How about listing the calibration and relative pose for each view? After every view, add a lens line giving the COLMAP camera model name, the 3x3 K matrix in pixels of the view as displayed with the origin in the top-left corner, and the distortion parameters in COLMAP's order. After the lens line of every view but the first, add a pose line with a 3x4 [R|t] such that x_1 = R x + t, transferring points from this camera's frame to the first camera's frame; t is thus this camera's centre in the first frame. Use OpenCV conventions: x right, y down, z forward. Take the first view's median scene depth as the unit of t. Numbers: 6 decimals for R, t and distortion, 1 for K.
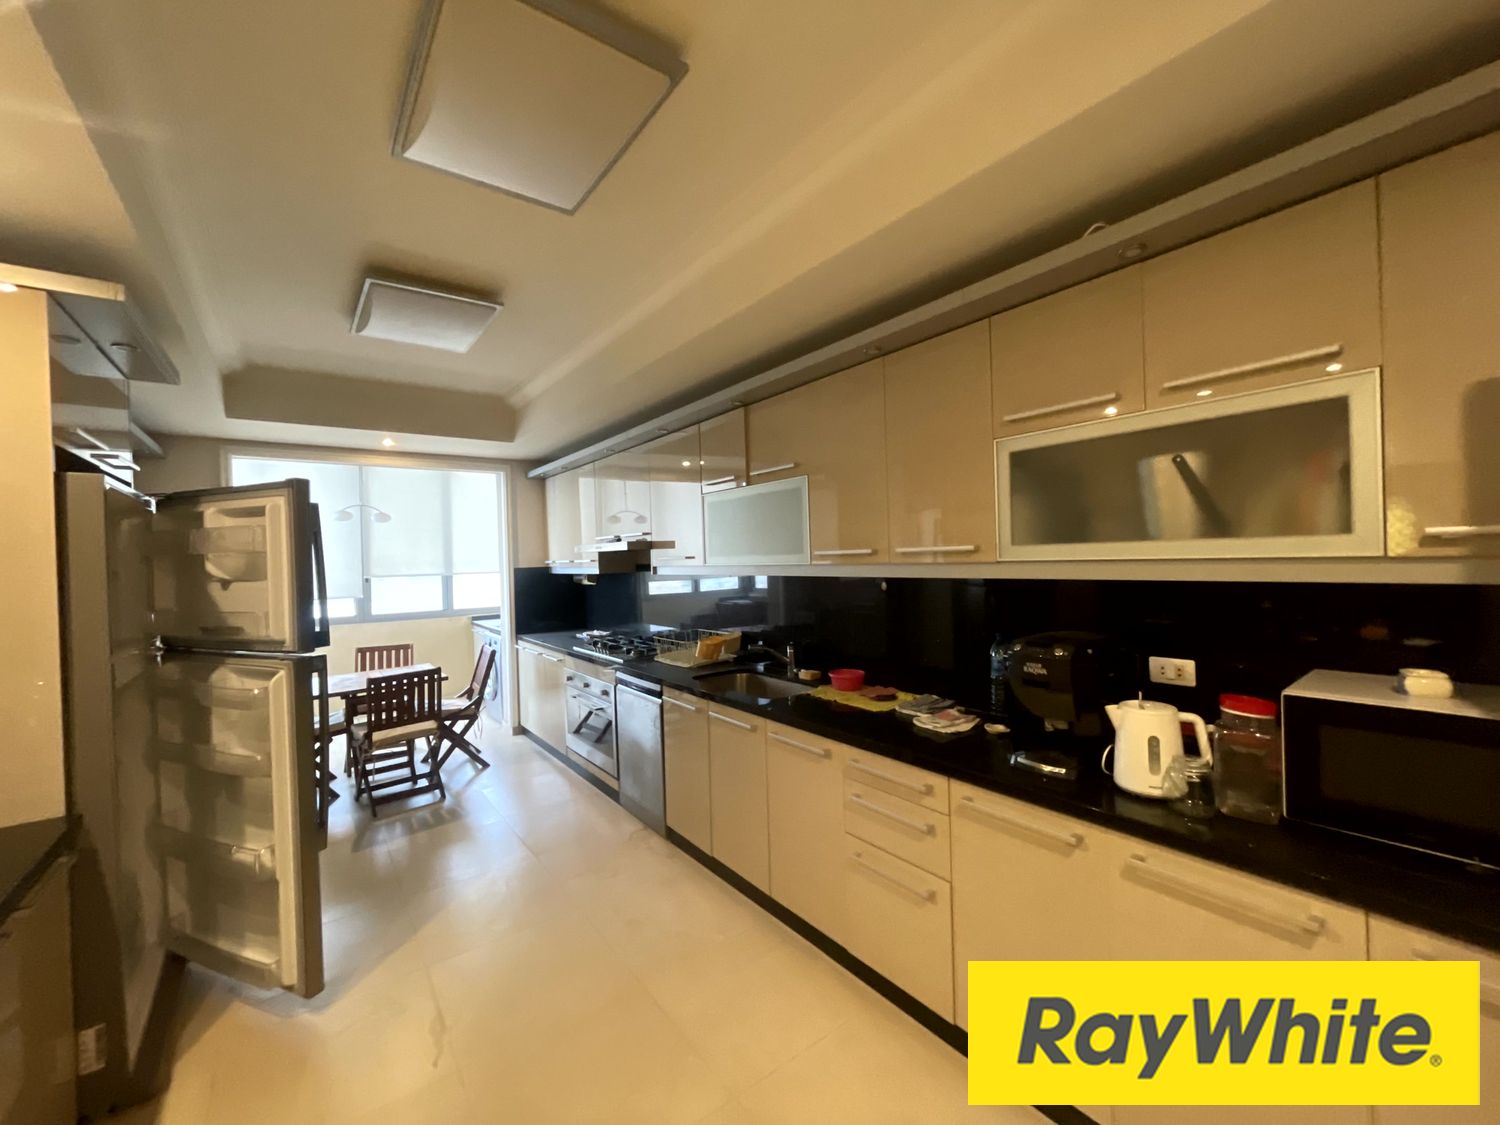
lens RADIAL K [[616.9, 0, 752.5], [0, 616.9, 560.1], [0, 0, 1]] dist [0.002857, -0.000470]
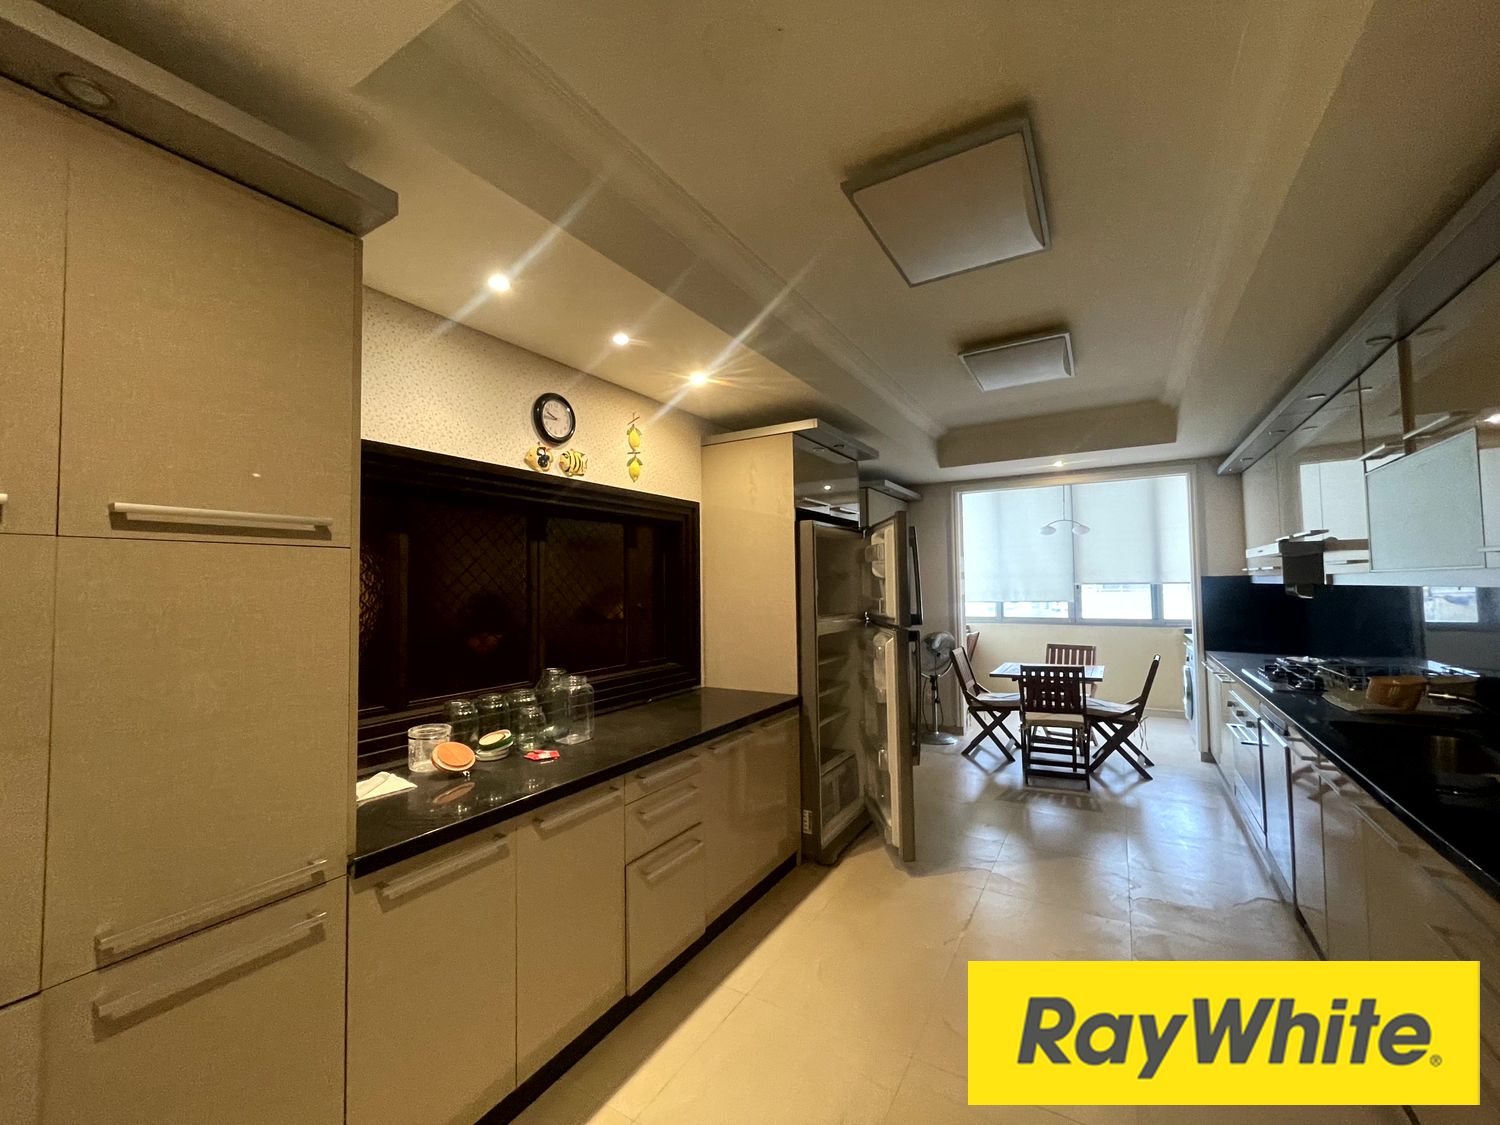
lens RADIAL K [[616.9, 0, 747.0], [0, 616.9, 560.5], [0, 0, 1]] dist [0.002857, -0.000470]
pose [[0.367372, -0.014939, -0.929954, 0.261208], [-0.002105, 0.999855, -0.016893, 0.007110], [0.930072, 0.008163, 0.367287, 0.049437]]
